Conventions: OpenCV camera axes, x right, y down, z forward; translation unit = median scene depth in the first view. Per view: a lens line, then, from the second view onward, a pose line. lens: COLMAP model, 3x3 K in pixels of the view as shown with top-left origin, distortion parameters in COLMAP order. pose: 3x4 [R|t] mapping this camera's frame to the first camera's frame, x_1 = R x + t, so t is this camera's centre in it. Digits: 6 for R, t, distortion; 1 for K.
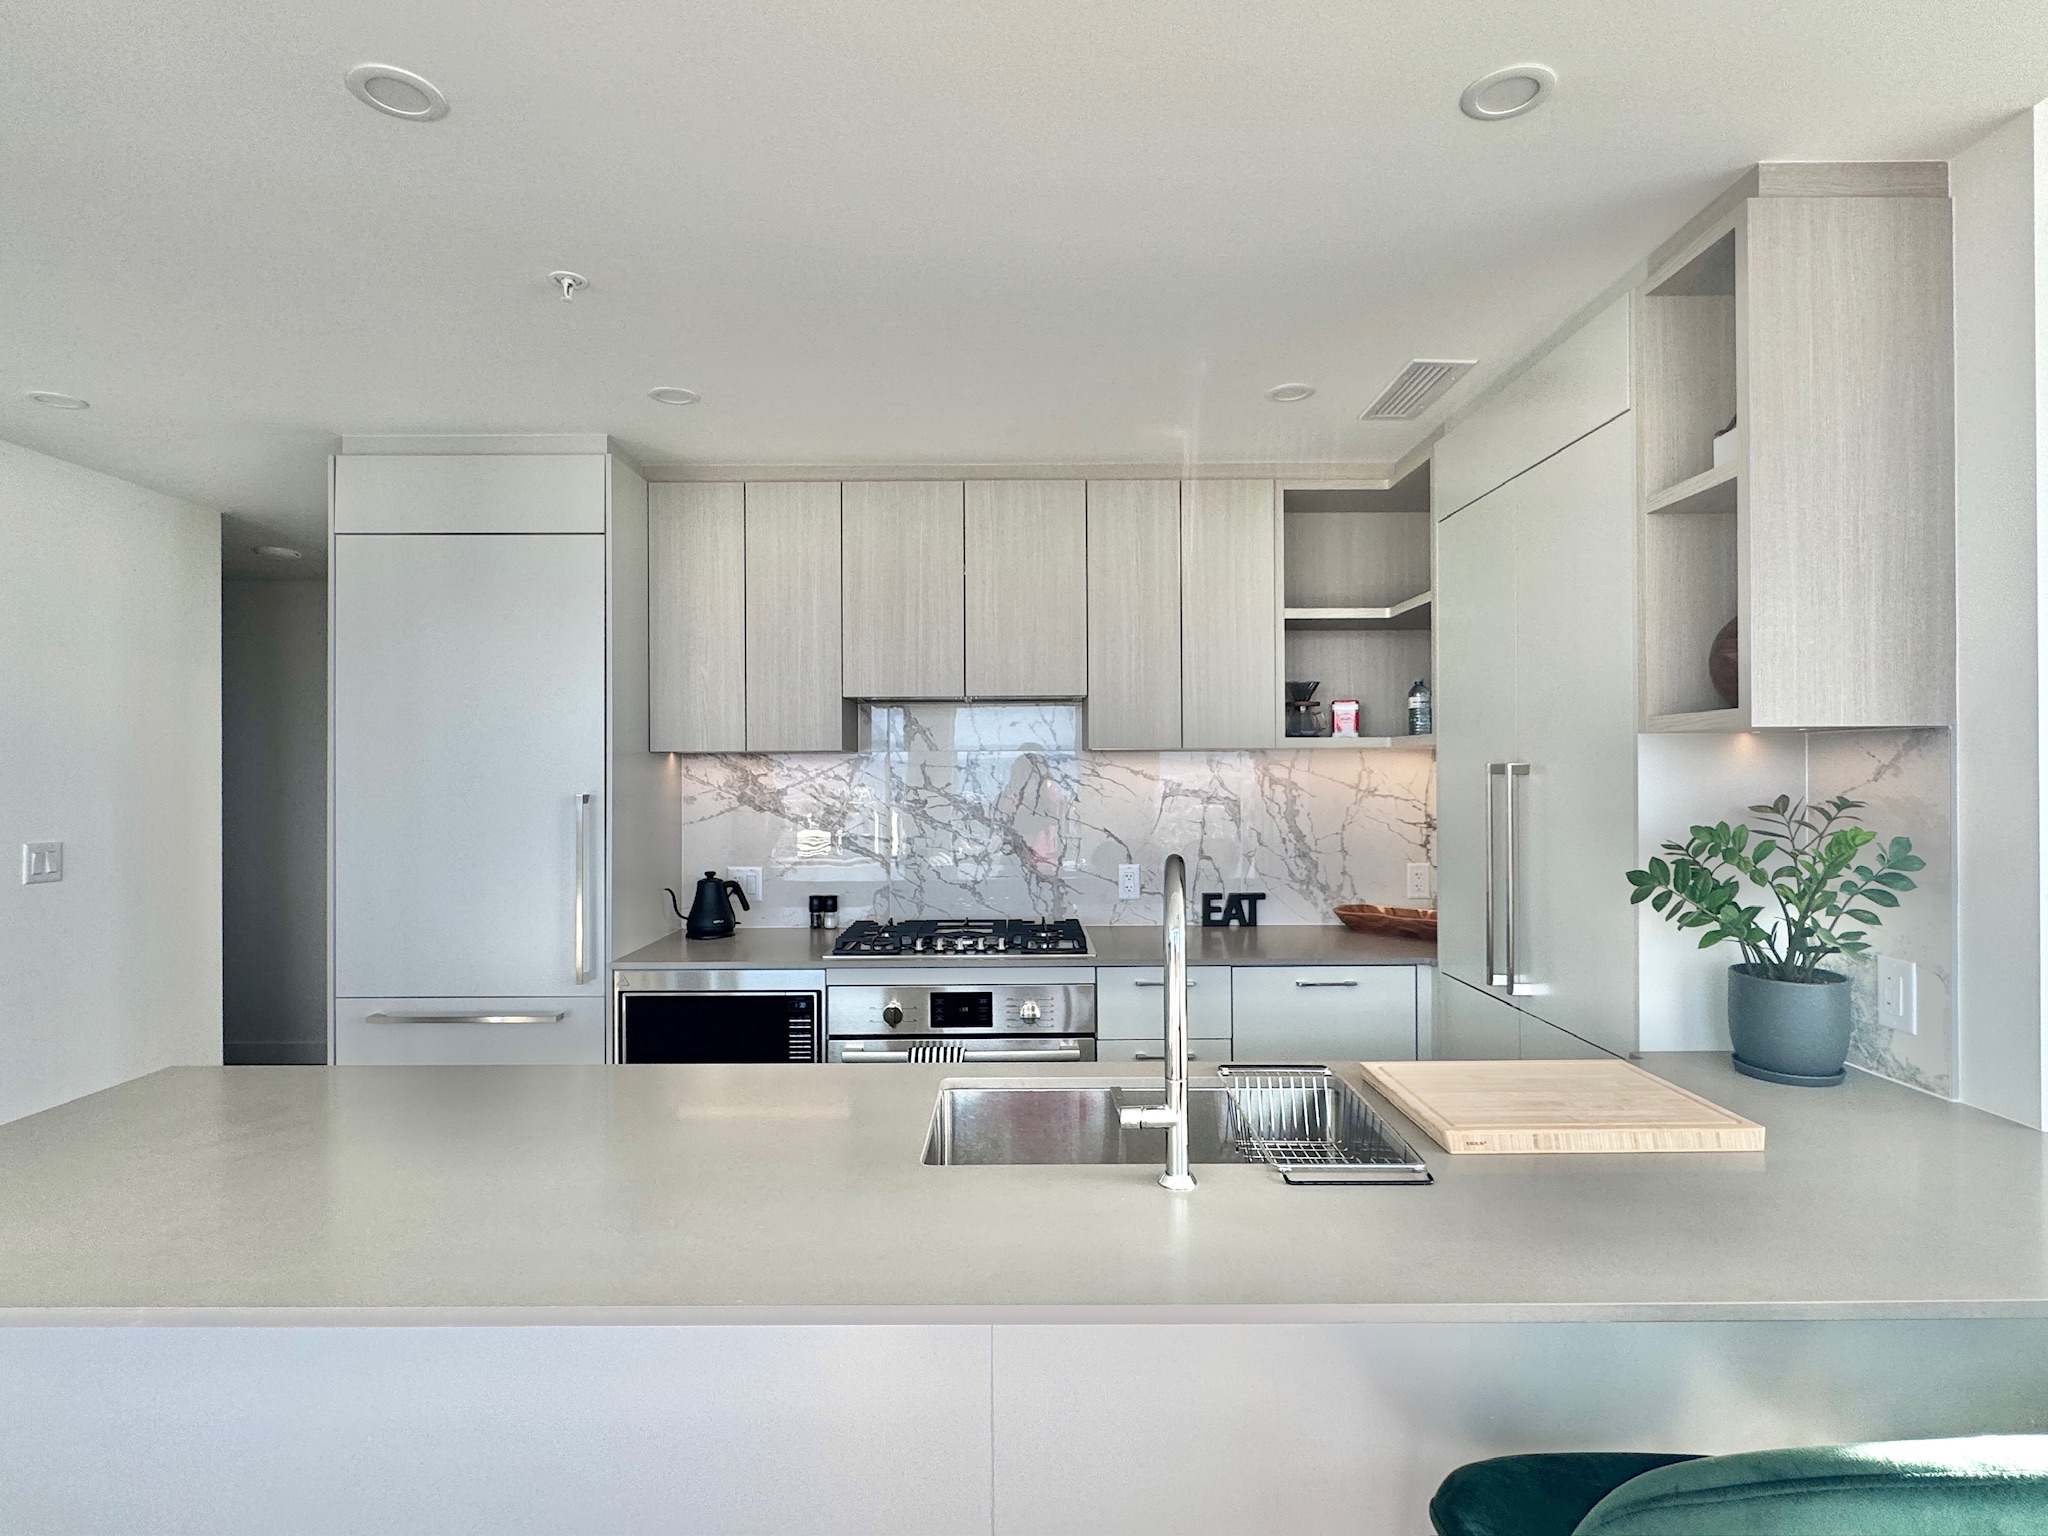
lens RADIAL K [[1009.3, 0, 1025.2], [0, 1009.3, 765.5], [0, 0, 1]] dist [0.000160, 0.000002]
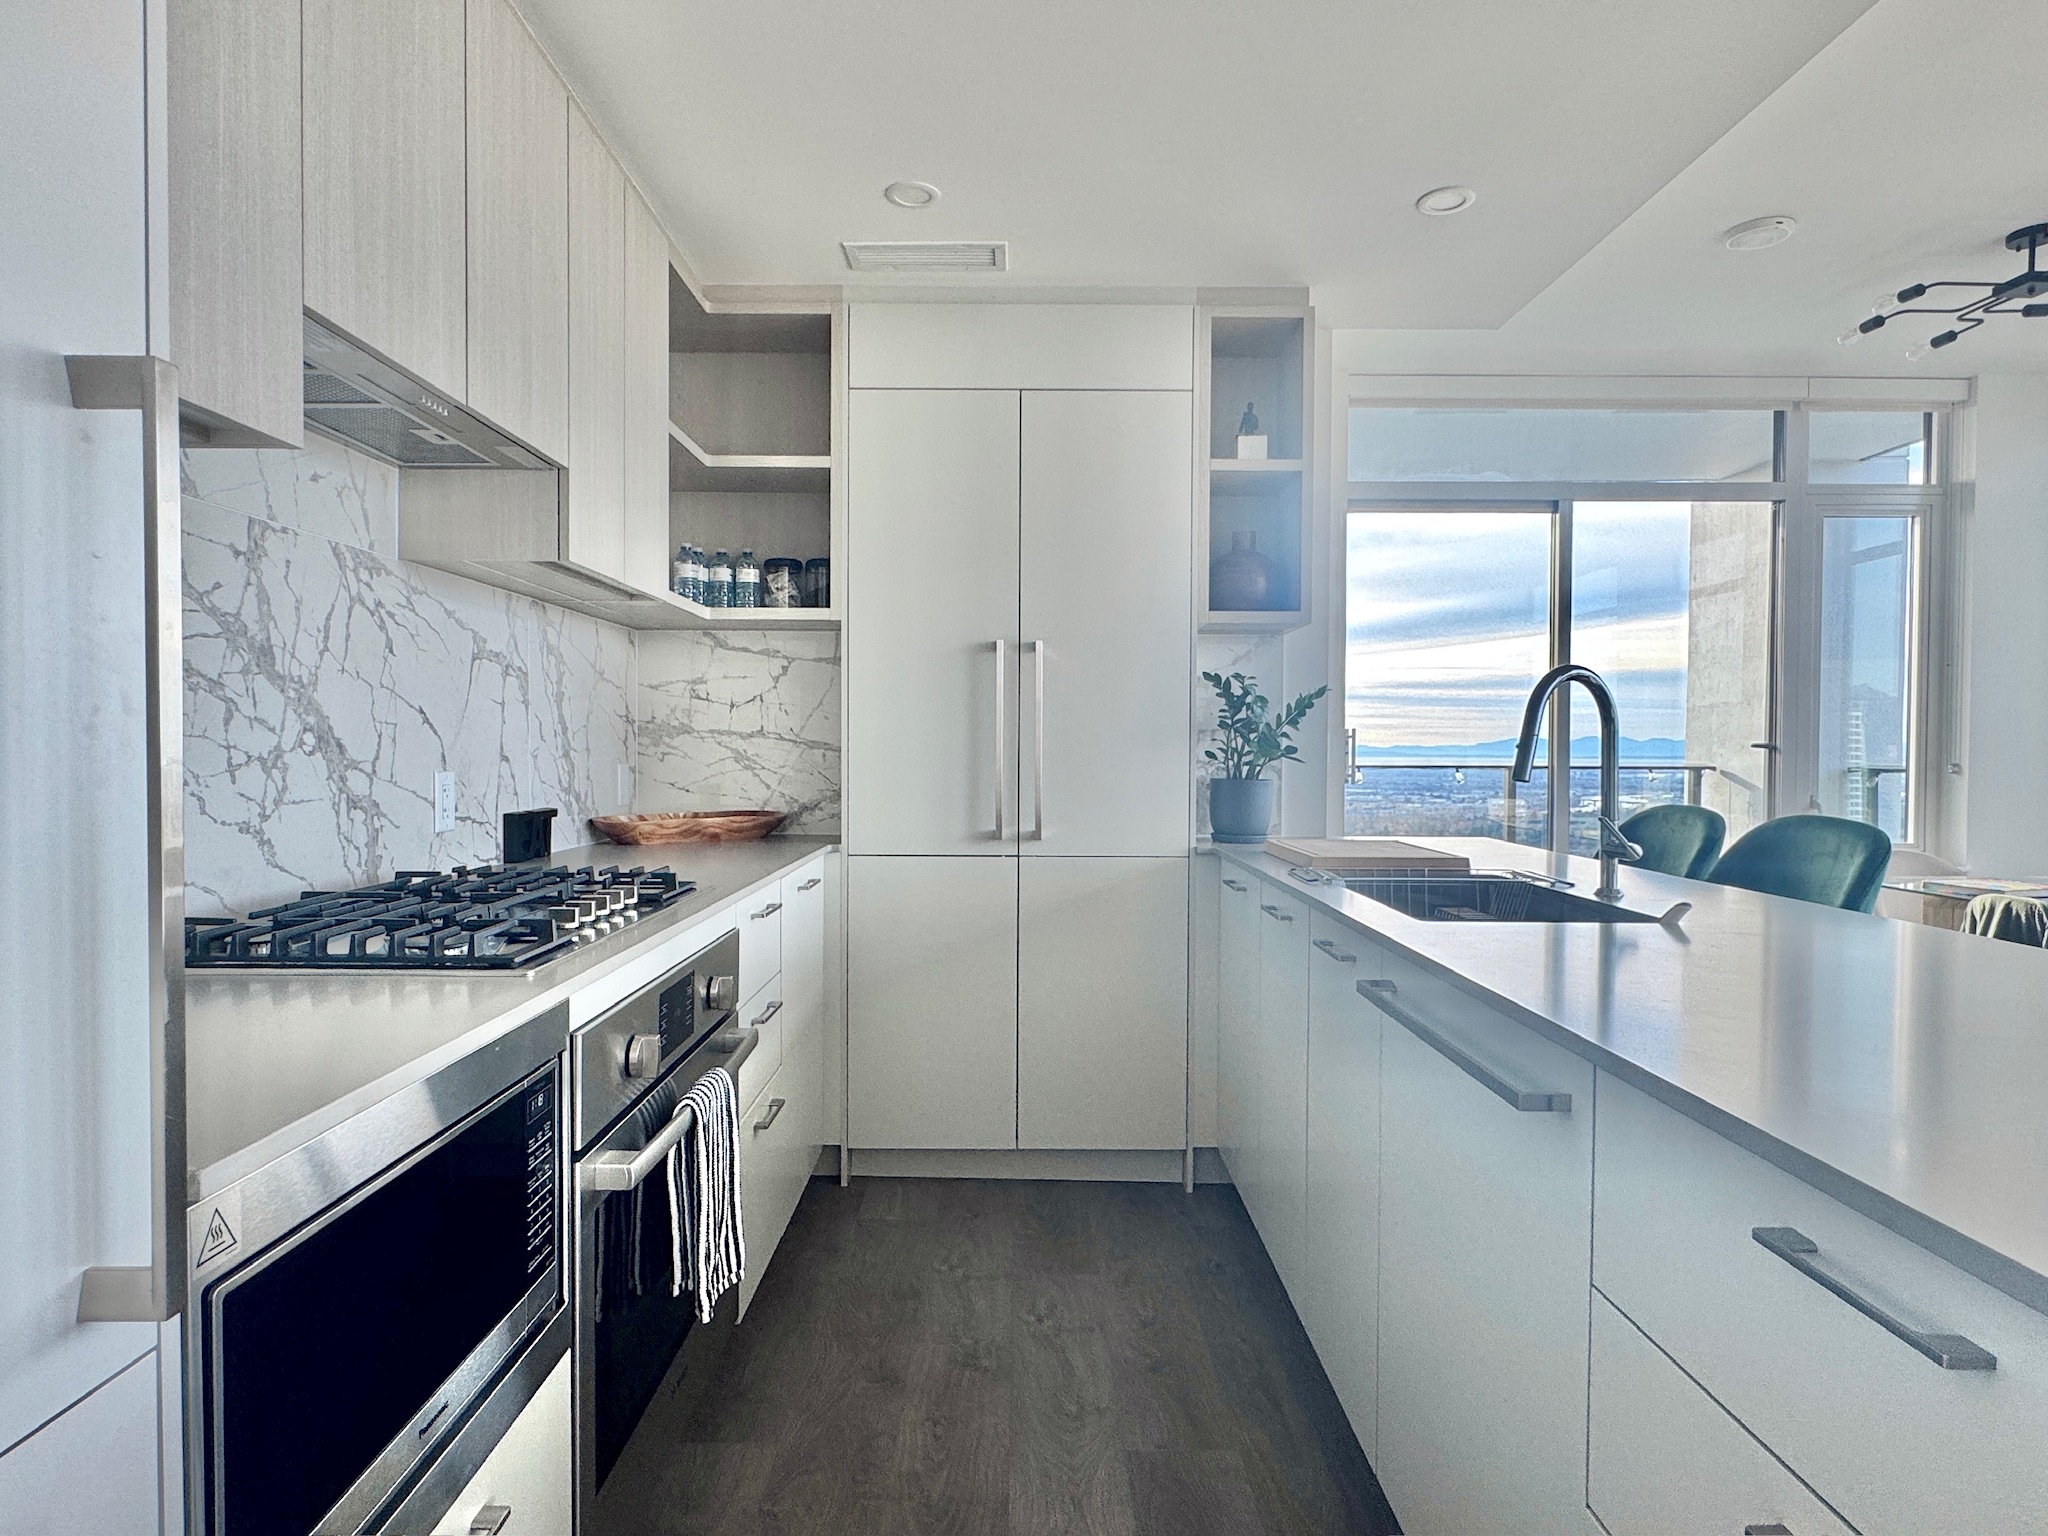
lens RADIAL K [[1129.6, 0, 1023.2], [0, 1129.6, 769.7], [0, 0, 1]] dist [0.000109, 0.000005]
pose [[0.003754, -0.013897, 0.999896, -0.541901], [-0.001362, 0.999902, 0.013902, 0.087656], [-0.999992, -0.001414, 0.003734, 0.665847]]
